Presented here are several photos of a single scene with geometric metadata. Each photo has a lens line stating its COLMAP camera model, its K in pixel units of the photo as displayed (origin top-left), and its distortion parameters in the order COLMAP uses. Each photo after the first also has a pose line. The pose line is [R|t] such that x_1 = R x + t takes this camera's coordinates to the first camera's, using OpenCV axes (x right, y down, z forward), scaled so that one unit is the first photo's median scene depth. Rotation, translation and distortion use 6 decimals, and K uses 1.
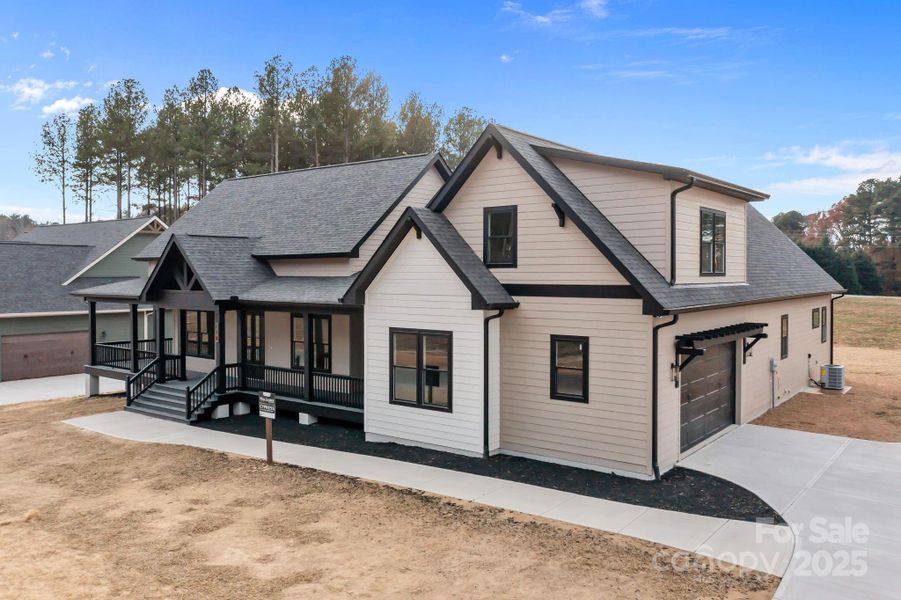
lens RADIAL K [[716.8, 0, 450.9], [0, 716.8, 272.4], [0, 0, 1]] dist [-0.003888, -0.003938]
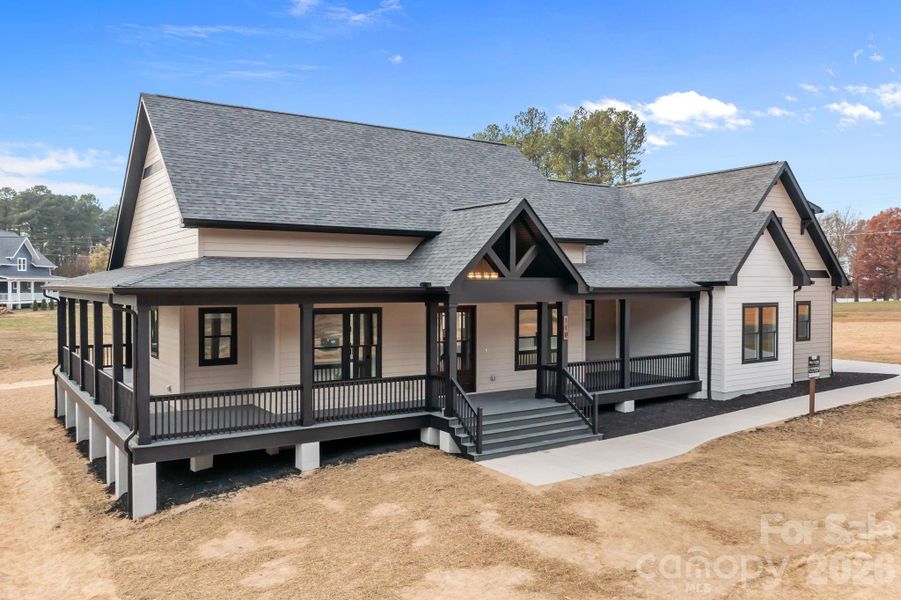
lens RADIAL K [[712.9, 0, 450.5], [0, 712.9, 300.0], [0, 0, 1]] dist [-0.011926, -0.003889]
pose [[0.311208, -0.014682, 0.950229, -1.522493], [0.000134, 0.999881, 0.015406, 0.055826], [-0.950342, -0.004667, 0.311173, 1.178856]]
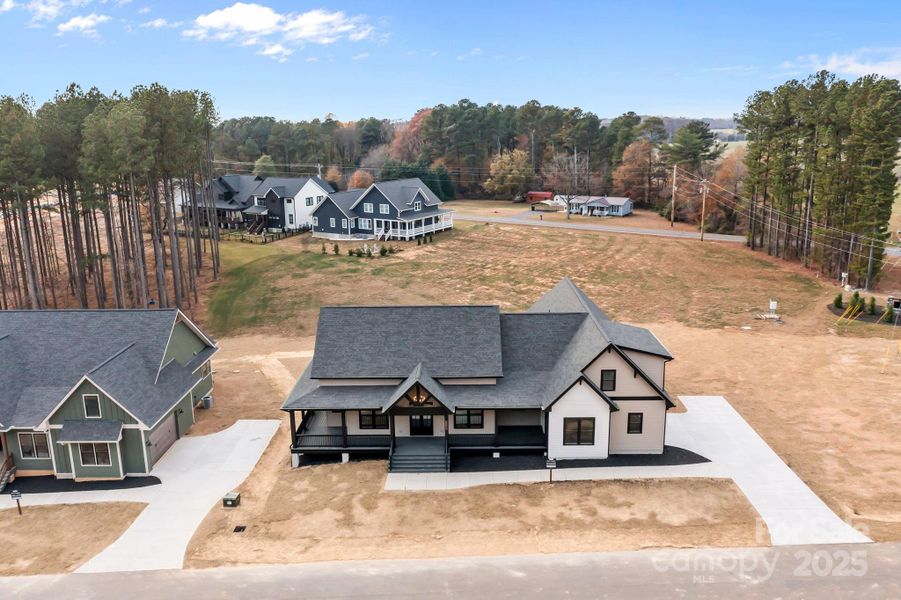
lens RADIAL K [[712.9, 0, 450.5], [0, 712.9, 300.0], [0, 0, 1]] dist [-0.011926, -0.003889]
pose [[0.801872, -0.154025, 0.577302, -1.906993], [0.013793, 0.970717, 0.239831, -0.992355], [-0.597337, -0.184351, 0.780515, -0.677146]]
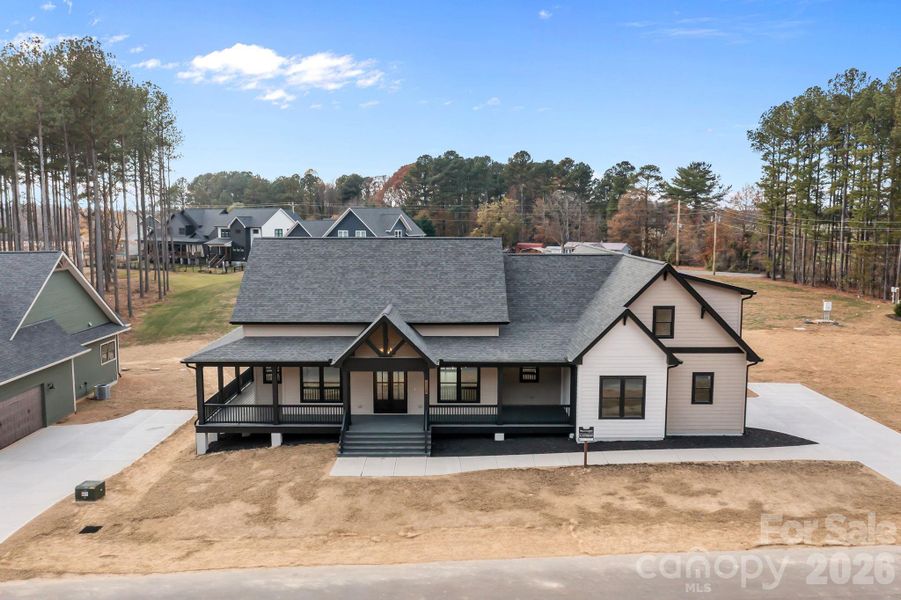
lens RADIAL K [[719.1, 0, 450.5], [0, 719.1, 300.0], [0, 0, 1]] dist [-0.006684, -0.005697]
pose [[0.788977, -0.070197, 0.610399, -1.493277], [-0.002605, 0.993061, 0.117571, -0.322425], [-0.614417, -0.094350, 0.783320, -0.106186]]
